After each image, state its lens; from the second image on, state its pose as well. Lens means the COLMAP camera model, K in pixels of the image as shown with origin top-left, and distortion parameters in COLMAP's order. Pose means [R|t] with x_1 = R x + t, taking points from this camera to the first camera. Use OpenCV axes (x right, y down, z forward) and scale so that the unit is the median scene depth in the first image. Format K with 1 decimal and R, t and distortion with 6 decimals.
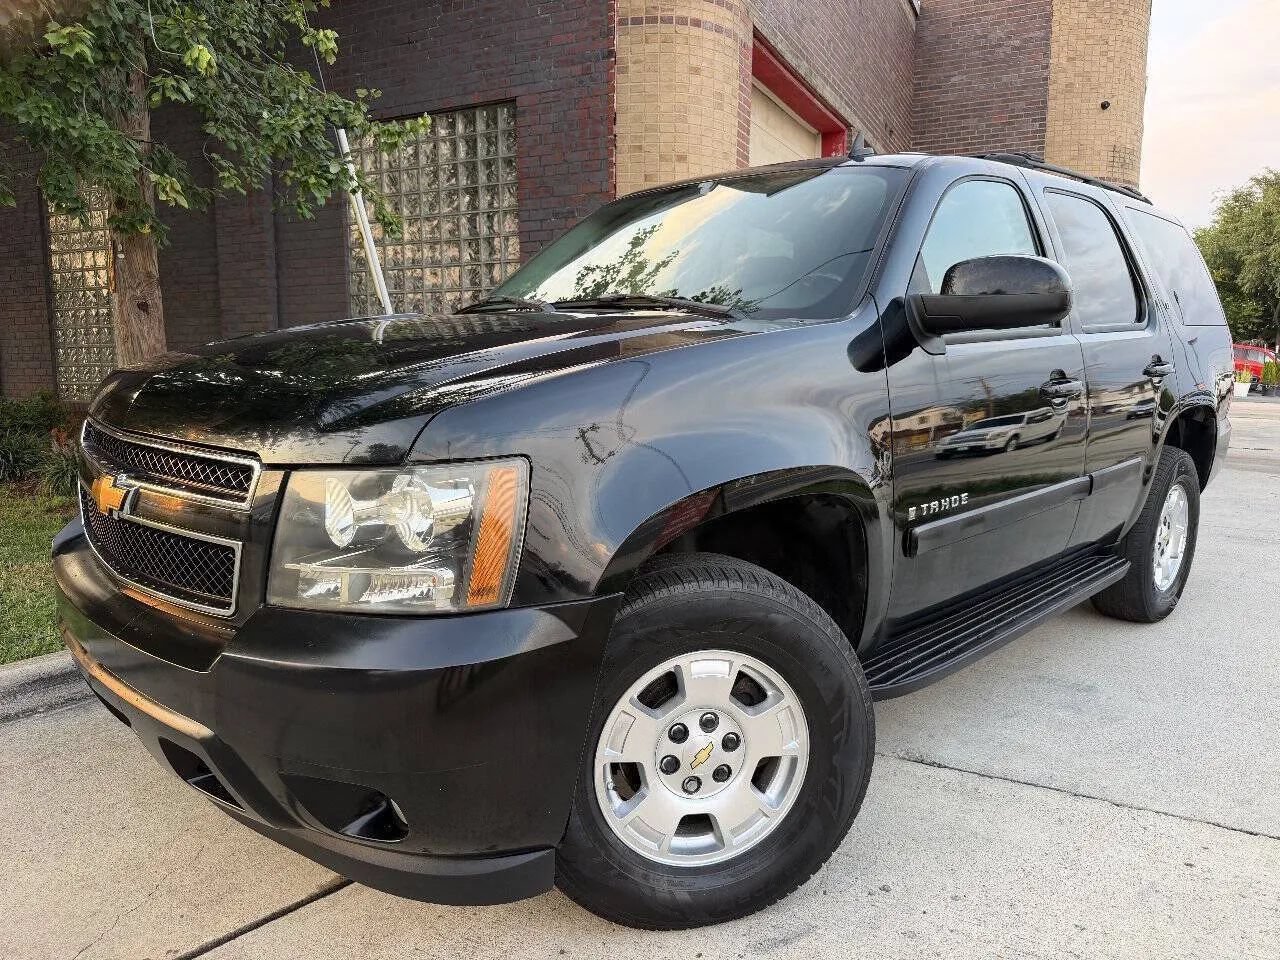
lens RADIAL K [[933.1, 0, 634.1], [0, 933.1, 485.2], [0, 0, 1]] dist [-0.003409, -0.005128]
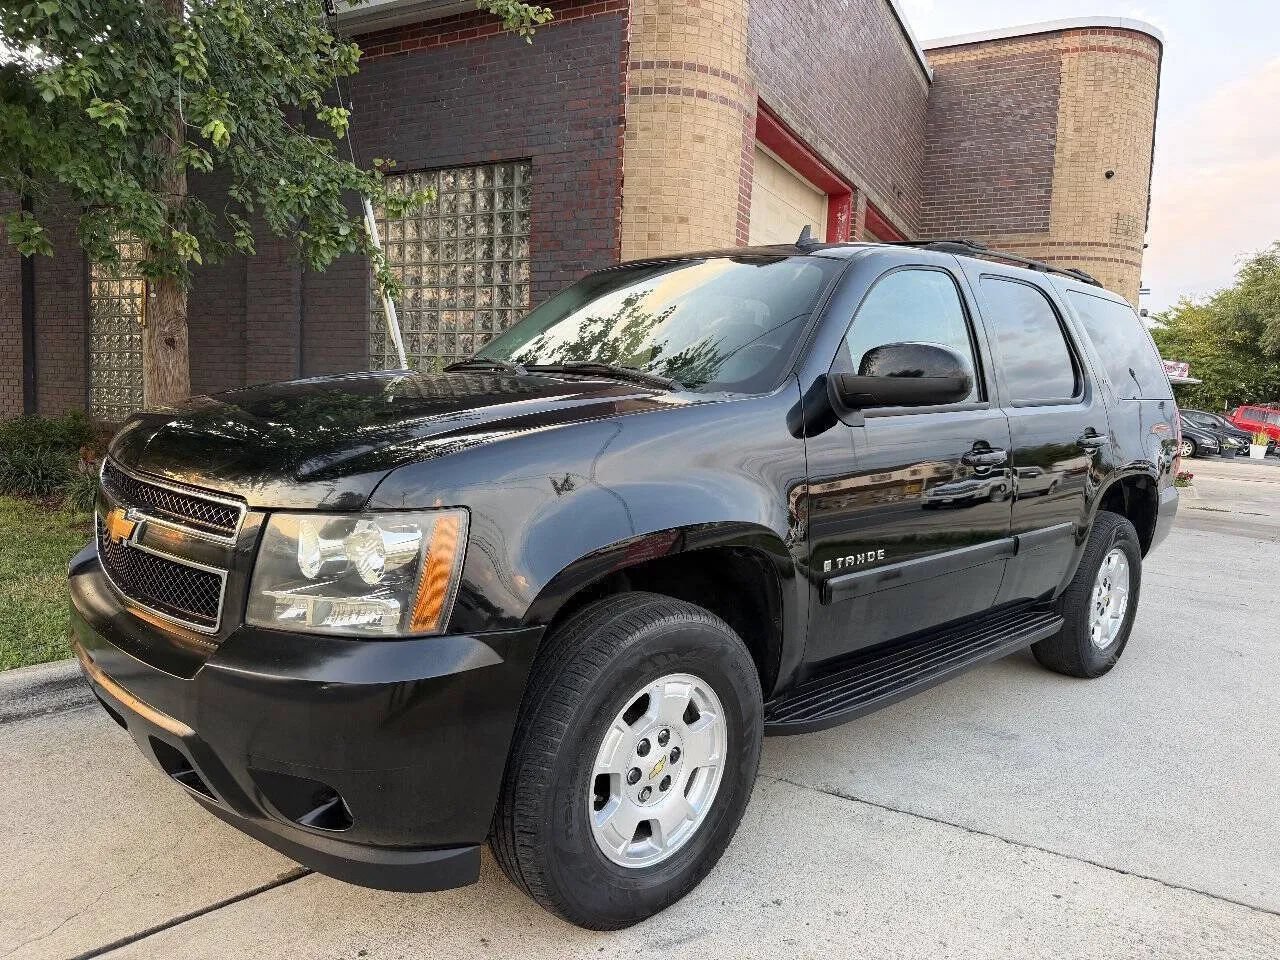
lens RADIAL K [[930.7, 0, 635.6], [0, 930.7, 480.1], [0, 0, 1]] dist [0.004100, -0.007578]
pose [[0.999153, 0.036809, -0.018400, 0.088005], [-0.037634, 0.998199, -0.046726, -0.014059], [0.016647, 0.047379, 0.998738, -0.138076]]
